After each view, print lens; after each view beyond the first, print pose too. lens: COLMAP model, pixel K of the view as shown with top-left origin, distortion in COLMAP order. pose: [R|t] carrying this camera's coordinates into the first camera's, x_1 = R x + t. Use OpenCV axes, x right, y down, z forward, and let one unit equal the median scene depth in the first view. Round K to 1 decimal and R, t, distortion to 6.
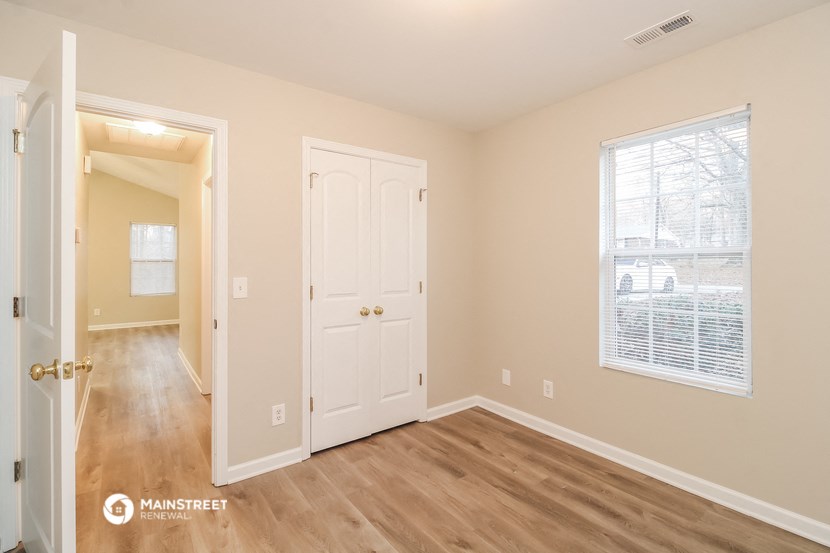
lens RADIAL K [[389.2, 0, 418.4], [0, 389.2, 268.6], [0, 0, 1]] dist [-0.001654, -0.009399]
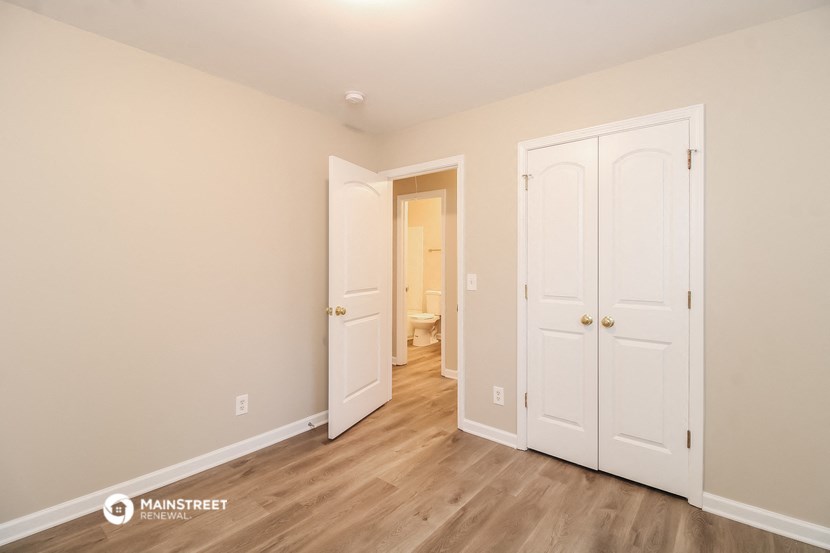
lens RADIAL K [[389.2, 0, 421.4], [0, 389.2, 270.6], [0, 0, 1]] dist [-0.001654, -0.009399]
pose [[0.215968, 0.022913, -0.976132, 0.665331], [-0.015513, 0.999679, 0.020034, -0.010234], [0.976277, 0.010816, 0.216254, 0.503532]]
